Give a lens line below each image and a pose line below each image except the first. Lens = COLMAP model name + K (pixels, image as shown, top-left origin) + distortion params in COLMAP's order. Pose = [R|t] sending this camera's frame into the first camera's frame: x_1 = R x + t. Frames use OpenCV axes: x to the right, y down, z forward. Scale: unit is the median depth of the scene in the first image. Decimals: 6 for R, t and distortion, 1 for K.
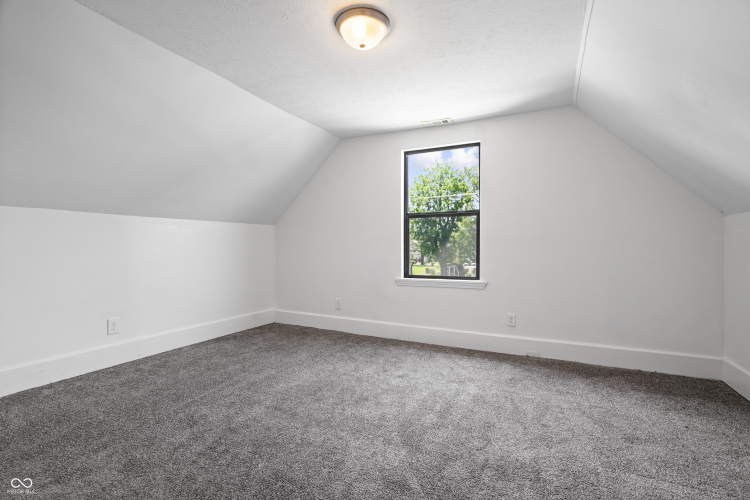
lens RADIAL K [[342.8, 0, 375.3], [0, 342.8, 243.7], [0, 0, 1]] dist [-0.005348, 0.002543]
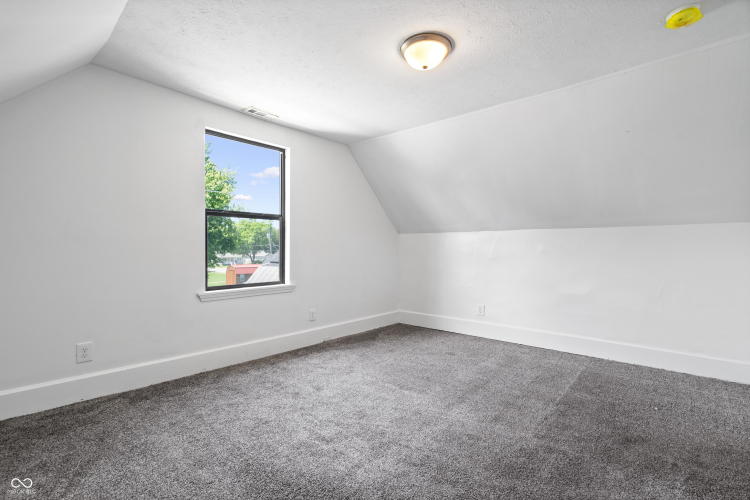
lens RADIAL K [[342.8, 0, 372.8], [0, 342.8, 258.2], [0, 0, 1]] dist [-0.005348, 0.002543]
pose [[0.283287, -0.024281, 0.958728, -0.670139], [-0.012976, 0.999491, 0.029147, -0.003965], [-0.958947, -0.020697, 0.282828, 0.508813]]
